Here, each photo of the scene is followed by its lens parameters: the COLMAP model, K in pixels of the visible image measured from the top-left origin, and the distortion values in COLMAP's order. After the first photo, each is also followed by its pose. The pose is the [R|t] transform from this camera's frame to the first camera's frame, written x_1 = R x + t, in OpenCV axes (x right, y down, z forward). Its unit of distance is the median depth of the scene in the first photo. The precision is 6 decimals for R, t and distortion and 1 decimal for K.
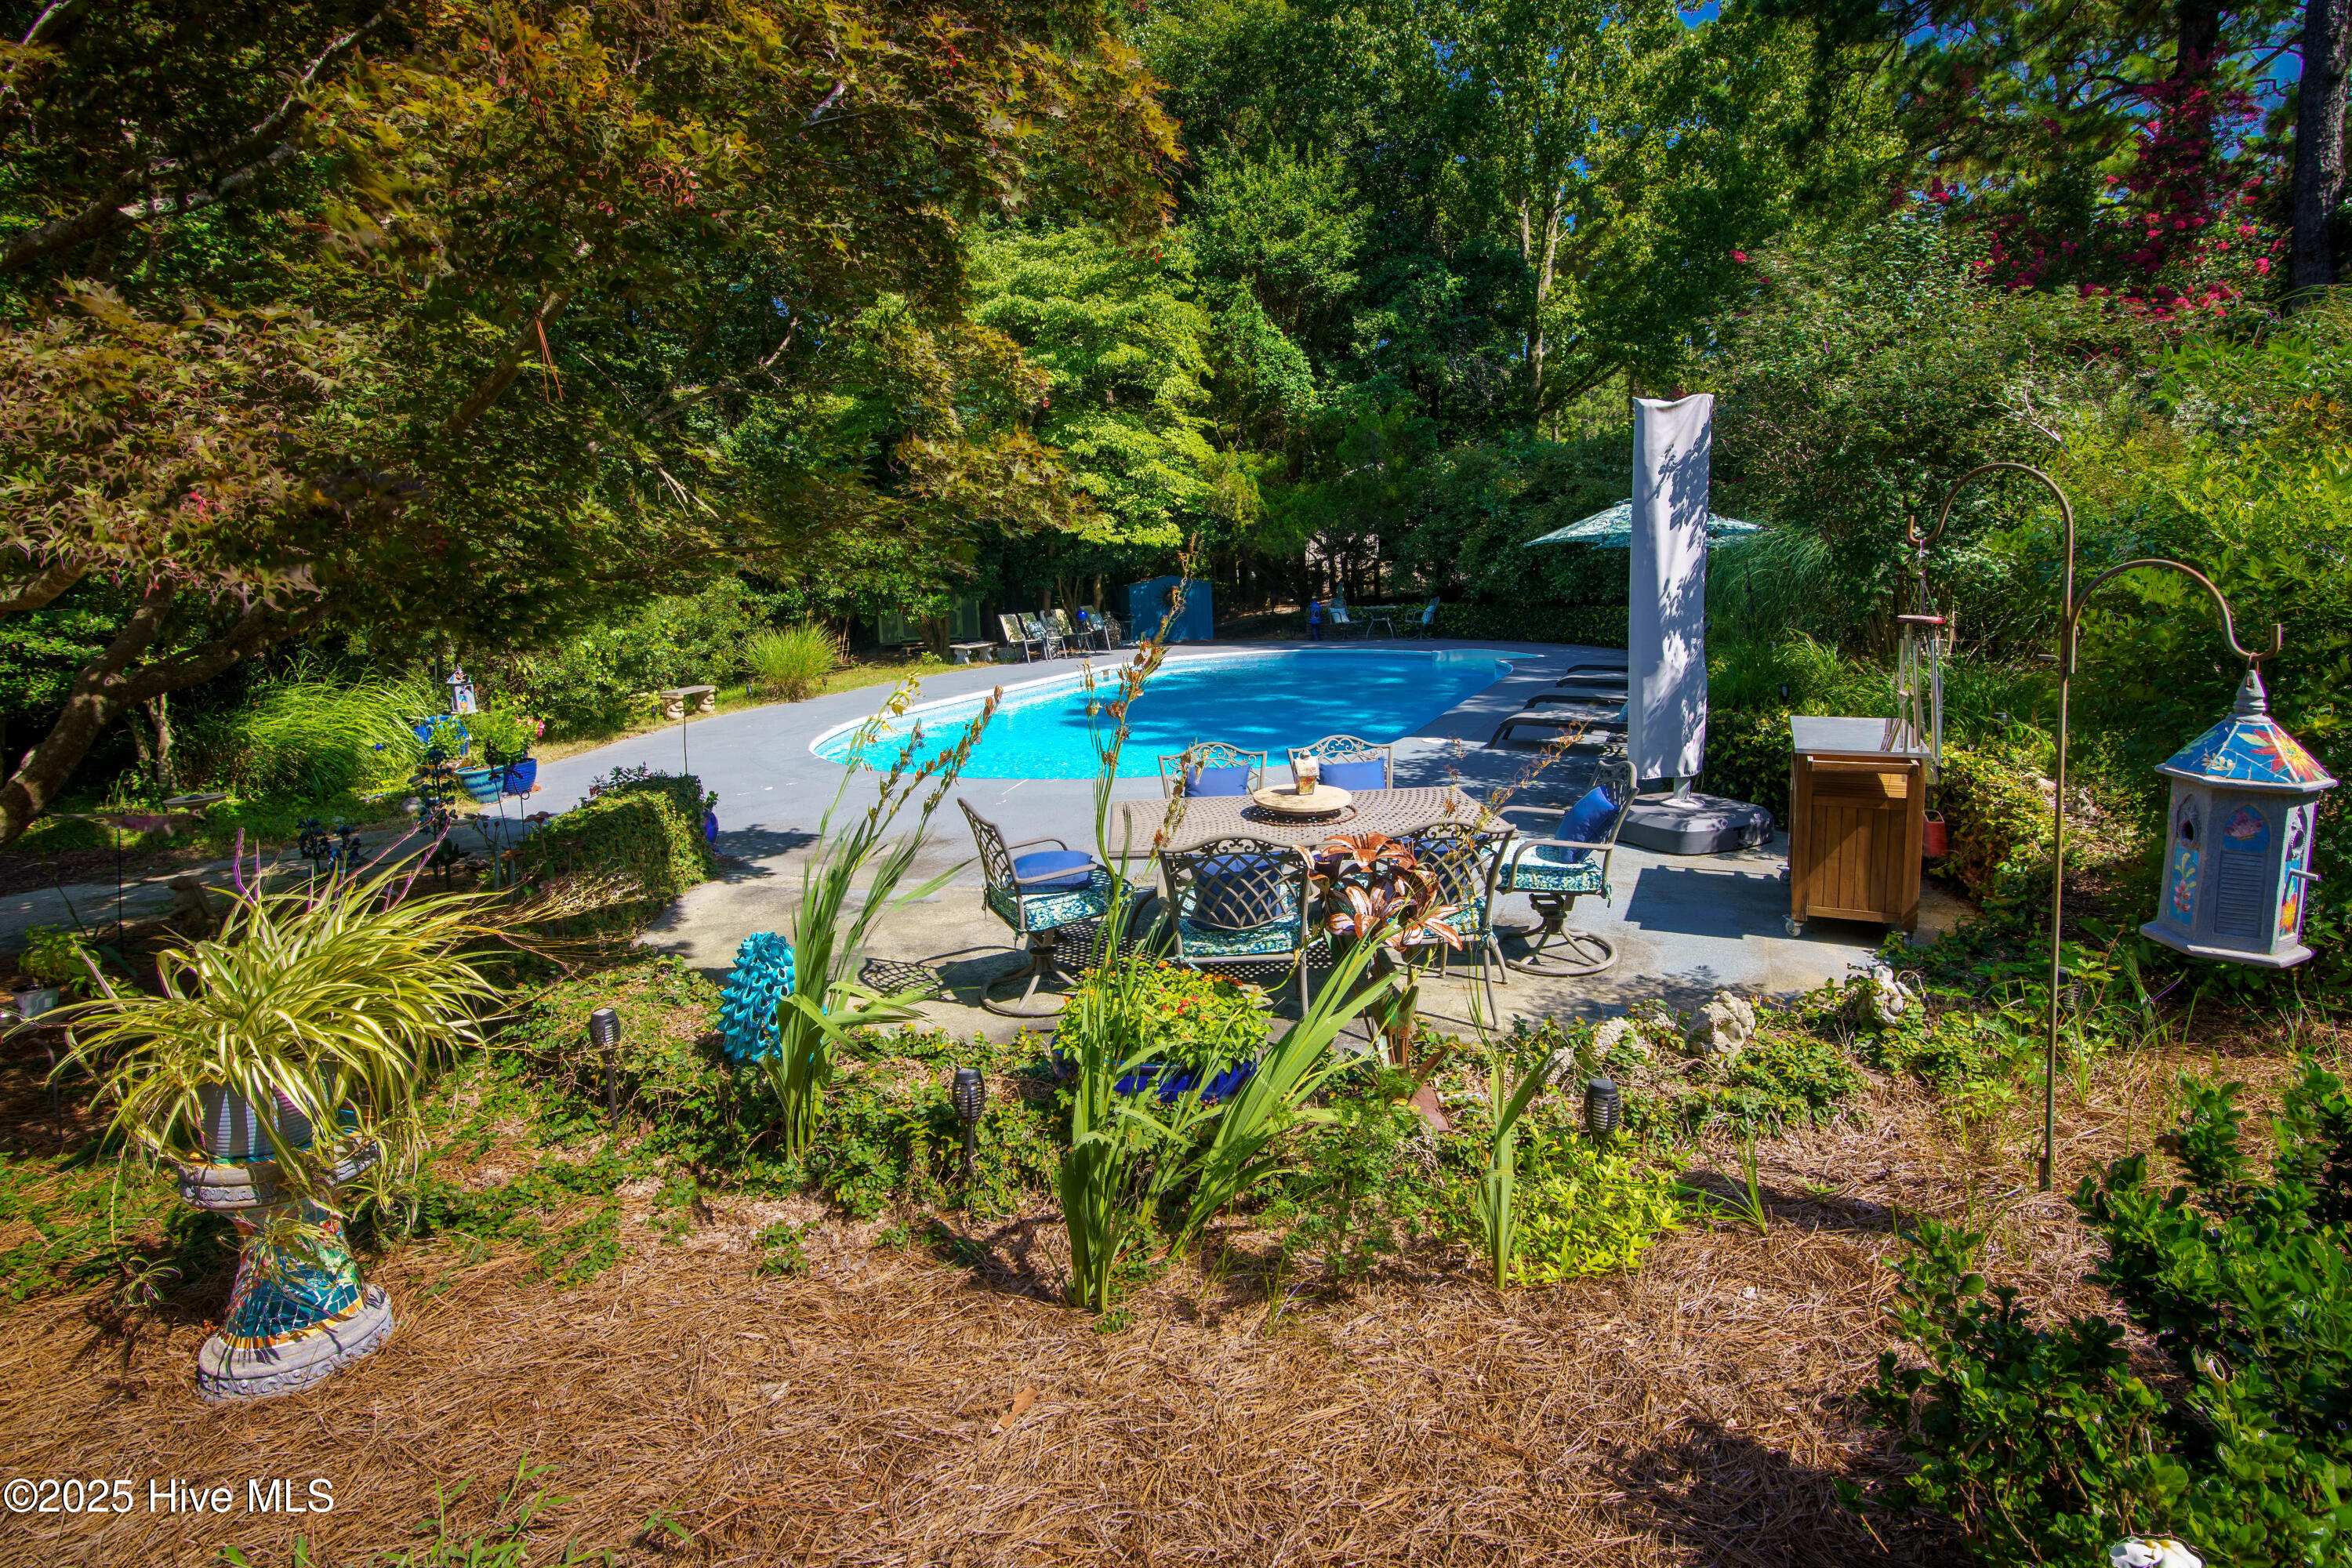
lens RADIAL K [[1098.7, 0, 1175.6], [0, 1098.7, 701.4], [0, 0, 1]] dist [0.011572, 0.000676]
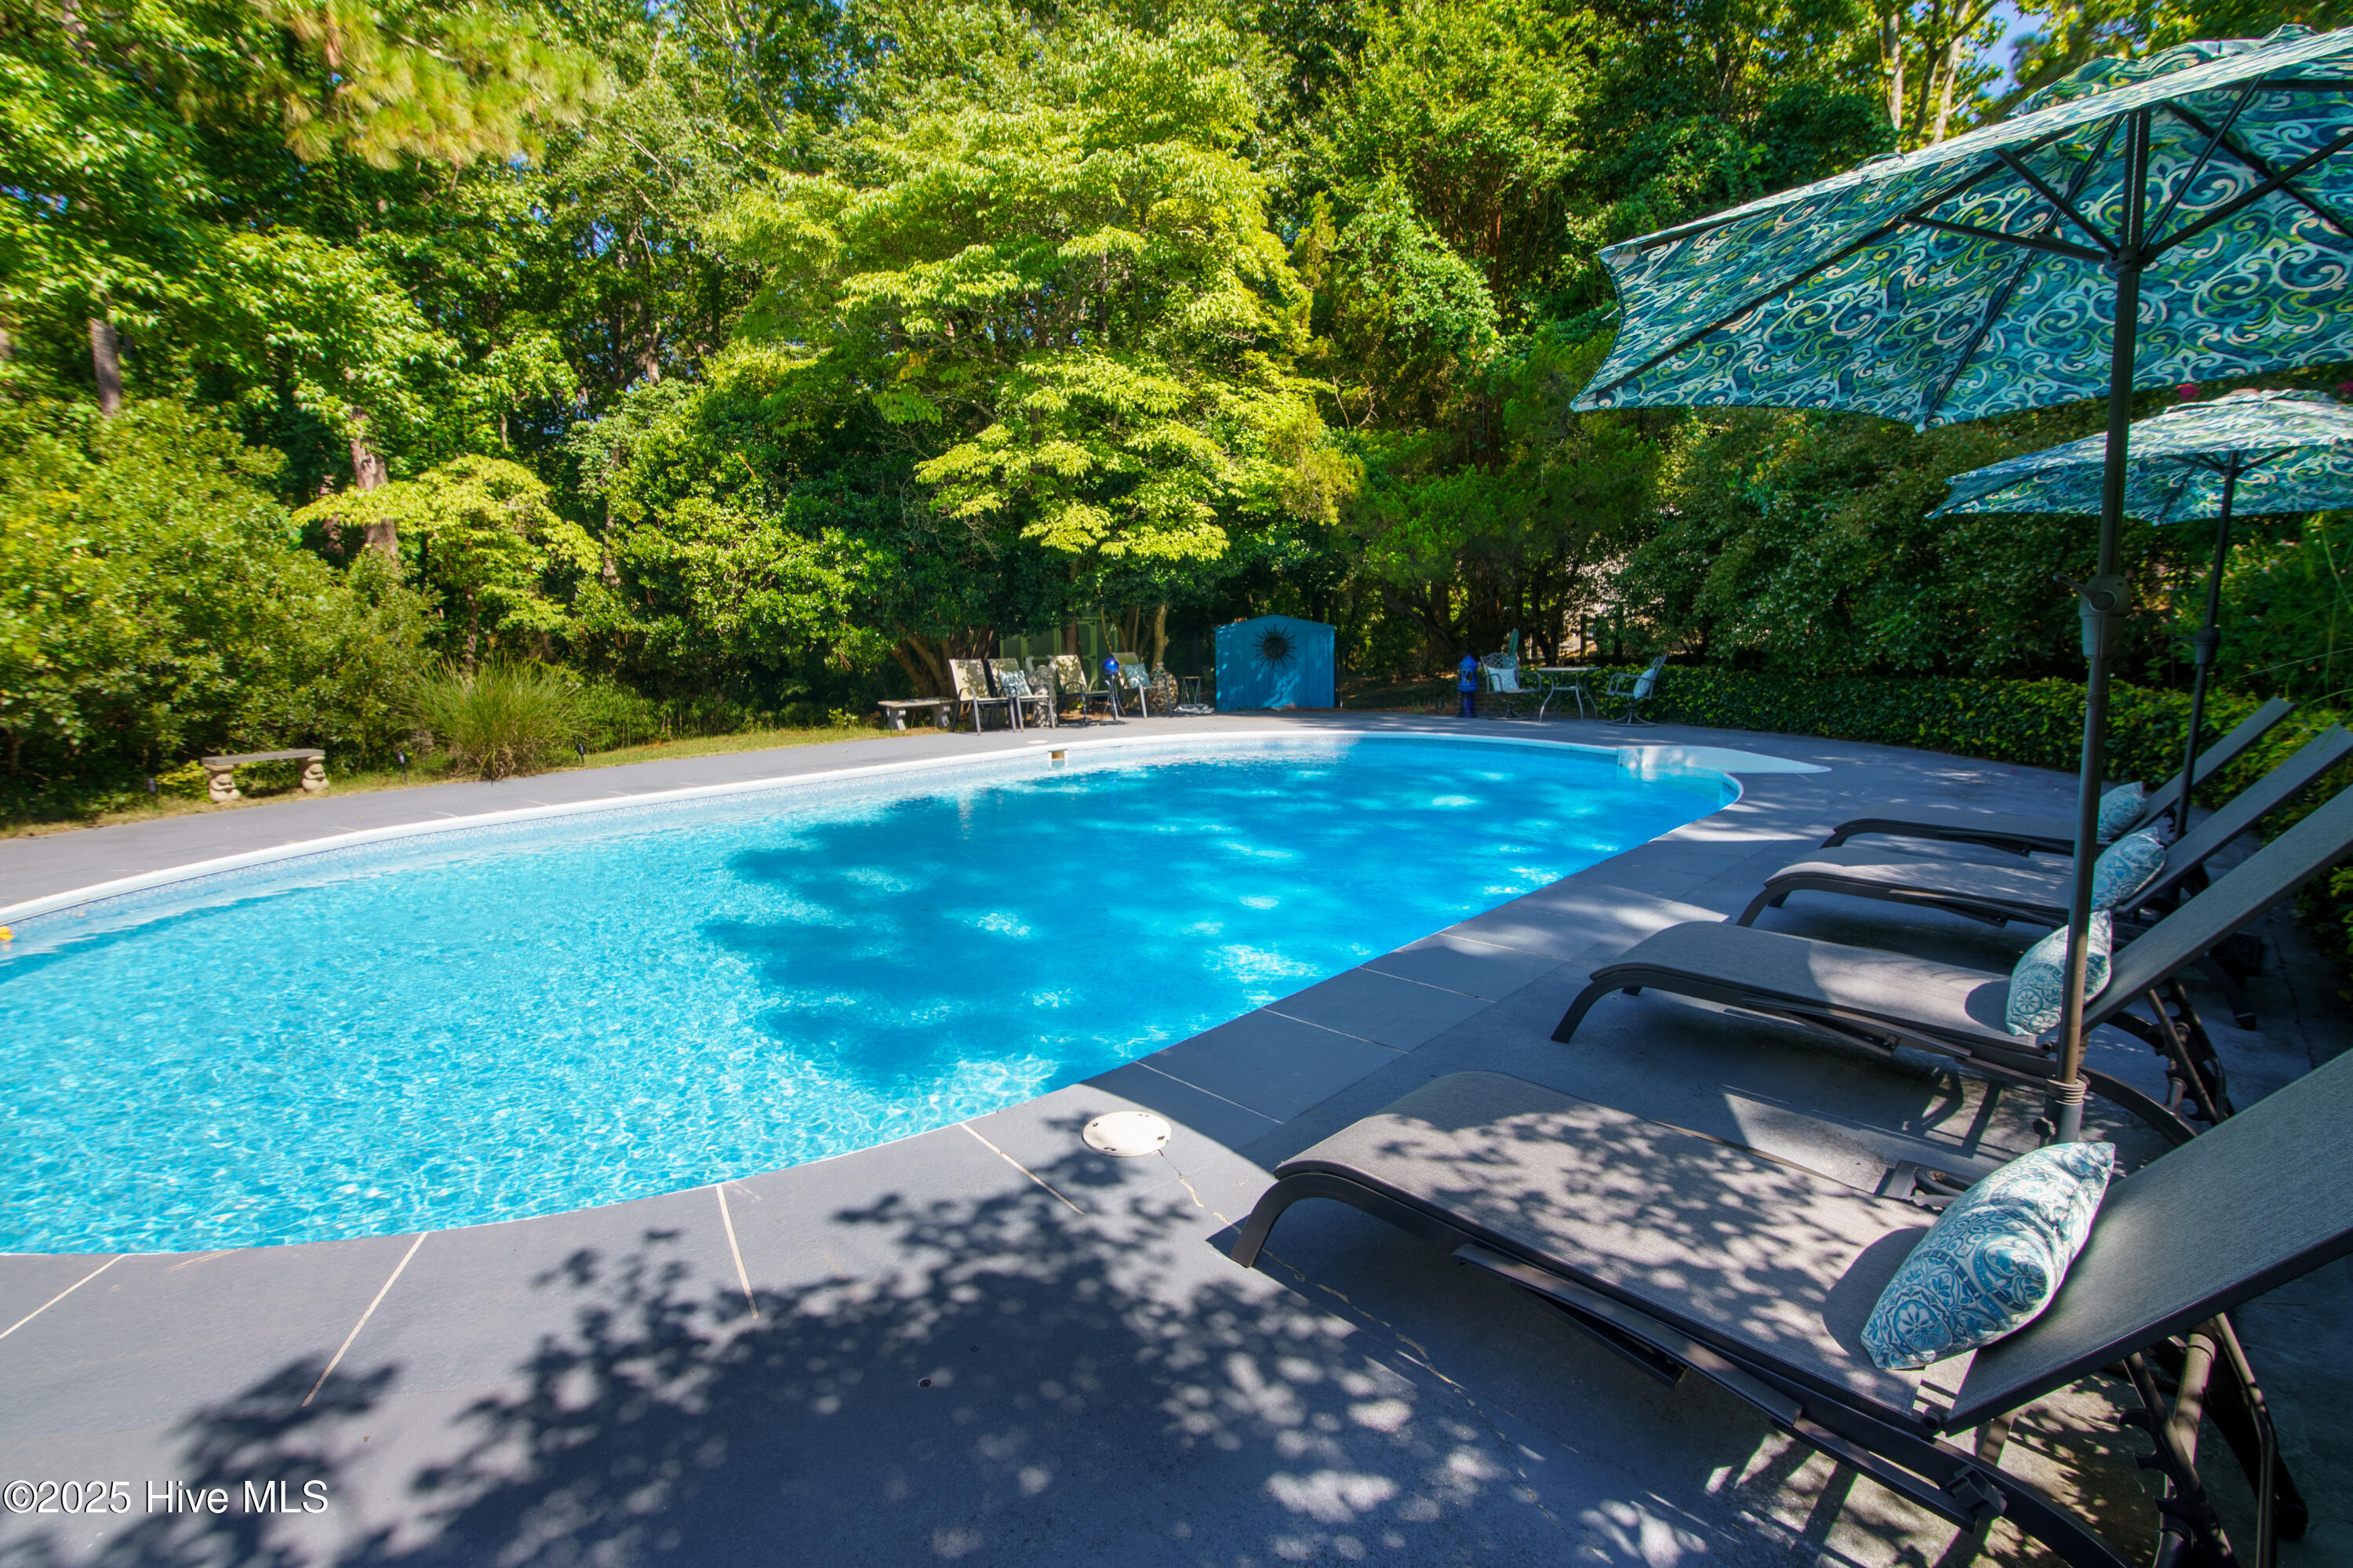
lens RADIAL K [[1091.9, 0, 1176.5], [0, 1091.9, 784.0], [0, 0, 1]] dist [-0.001120, 0.000236]
pose [[0.960518, 0.061116, -0.271421, 0.159439], [-0.055235, 0.998044, 0.029263, -0.028952], [0.272678, -0.013115, 0.962016, 0.378291]]
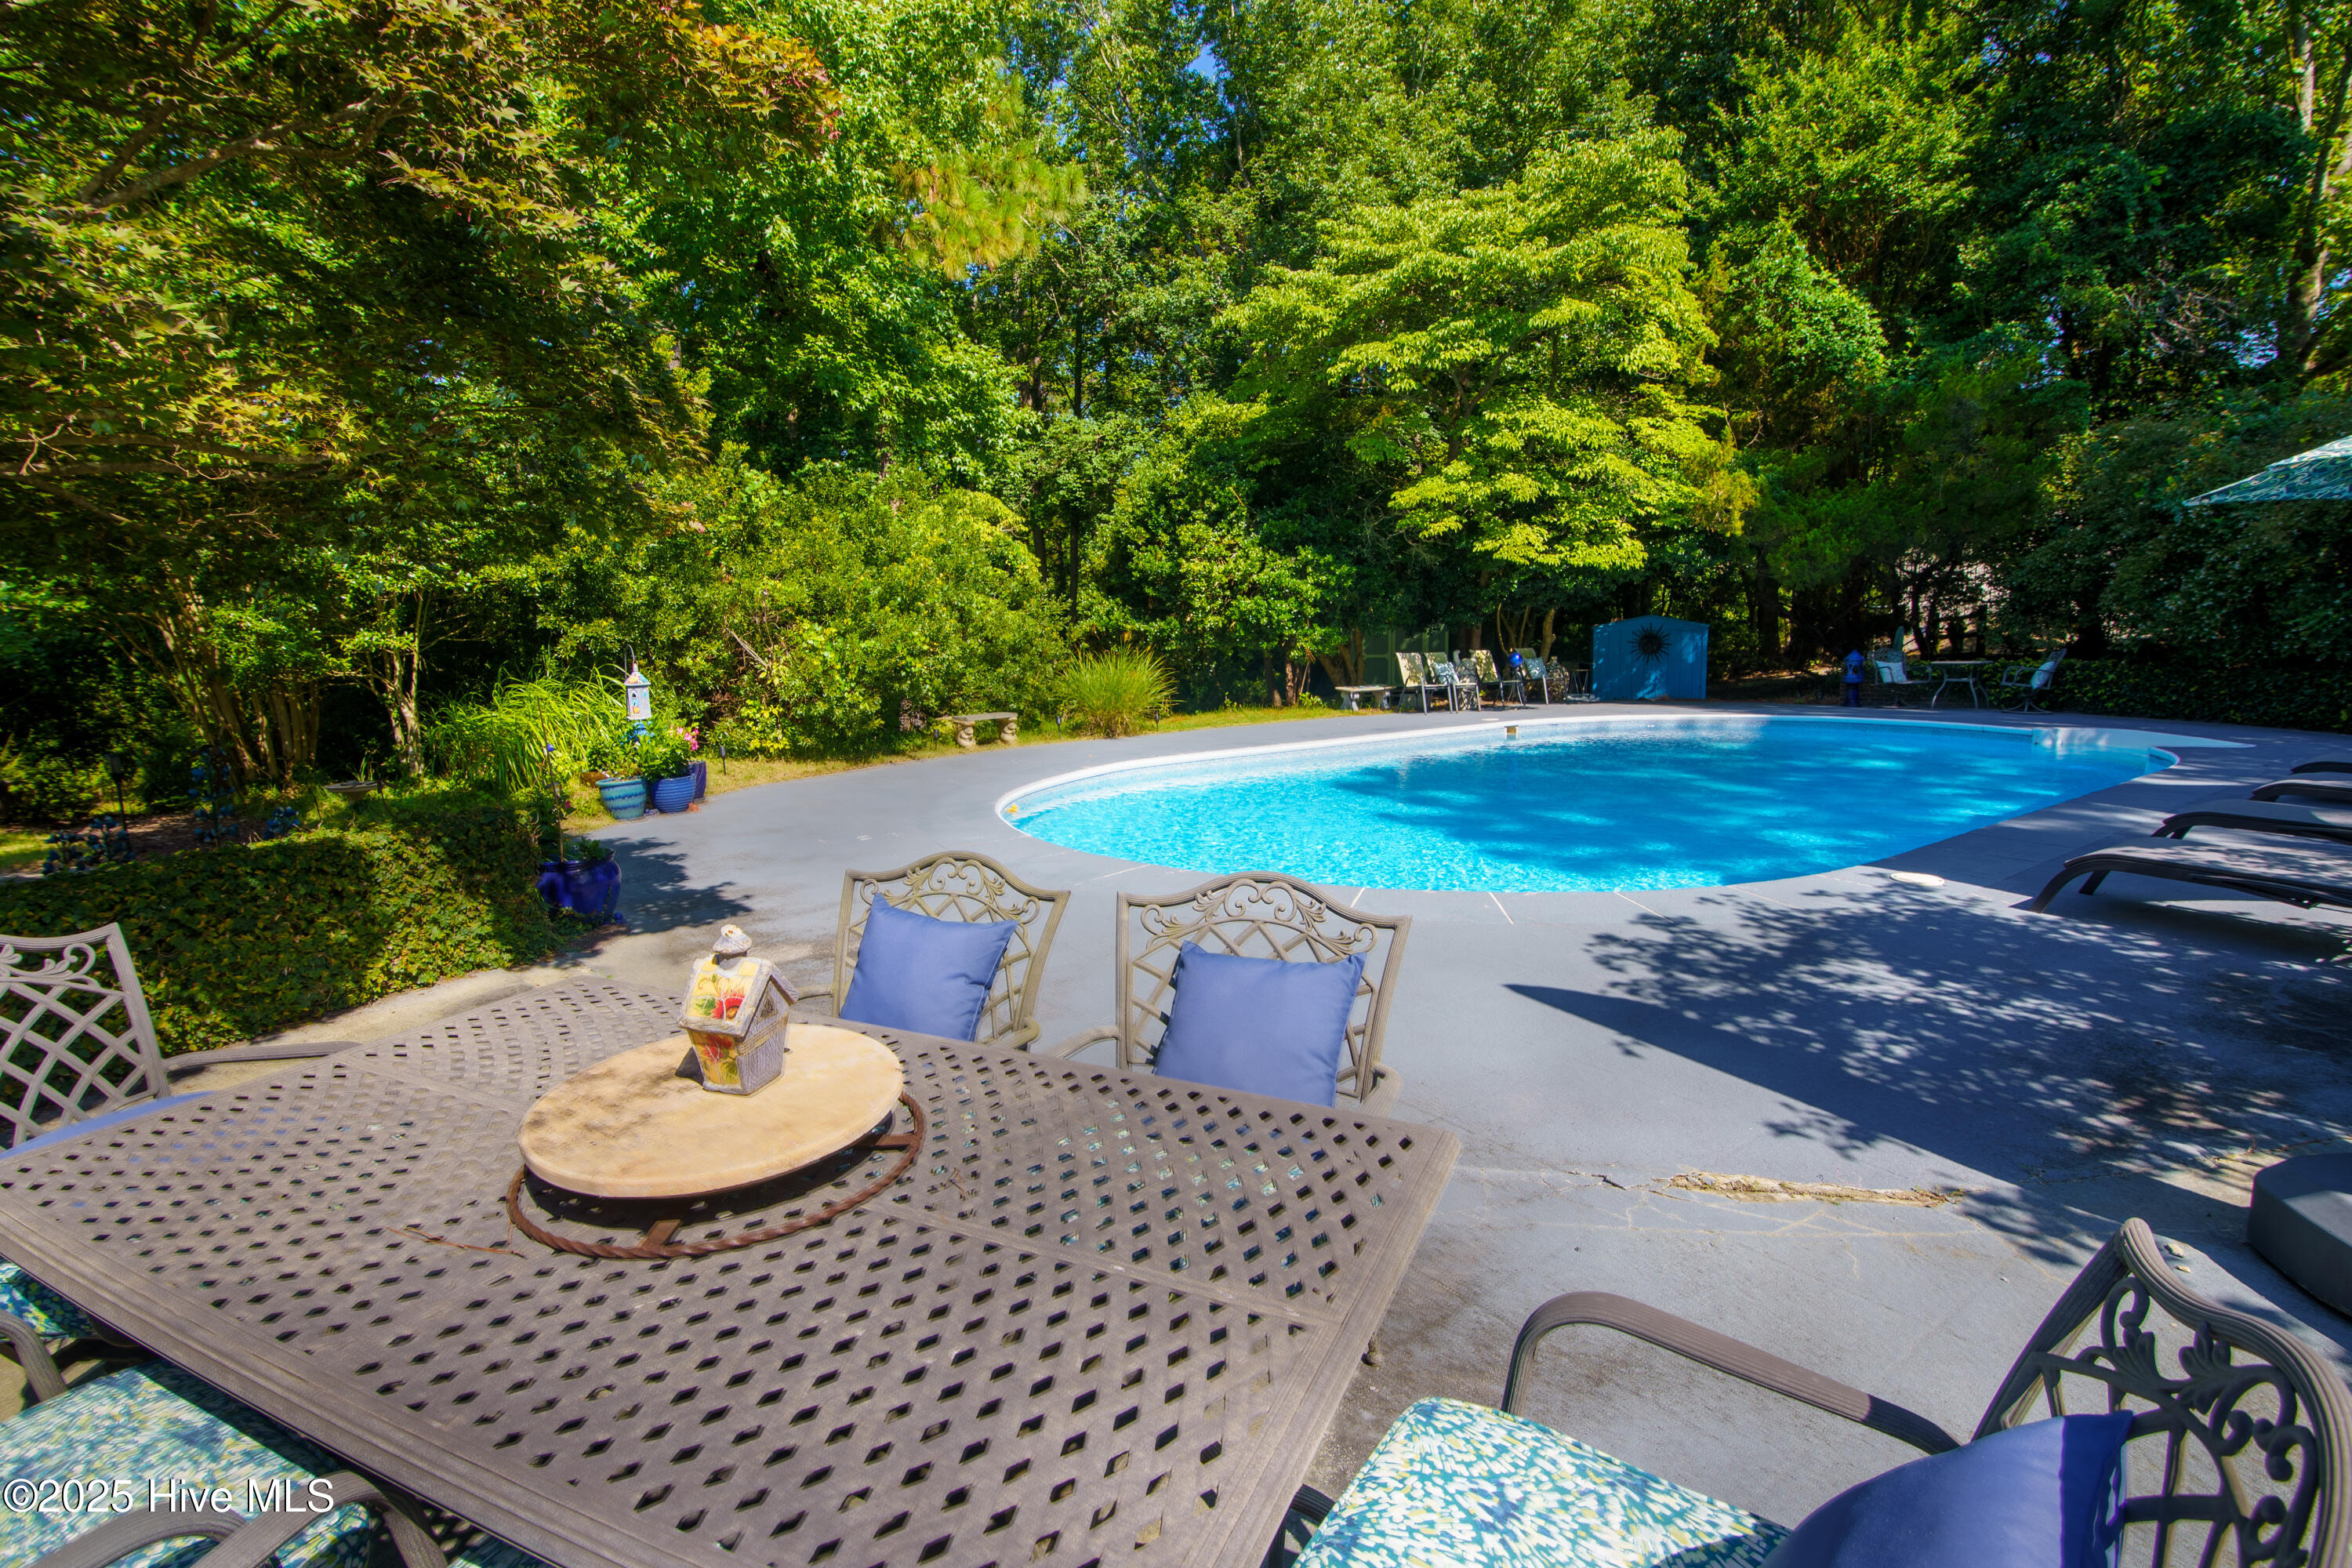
lens RADIAL K [[1095.9, 0, 1204.5], [0, 1095.9, 771.3], [0, 0, 1]] dist [-0.001971, 0.000159]
pose [[0.891272, 0.077815, -0.446743, 0.083611], [-0.072549, 0.996946, 0.028913, -0.003267], [0.447628, 0.006641, 0.894195, 0.195239]]
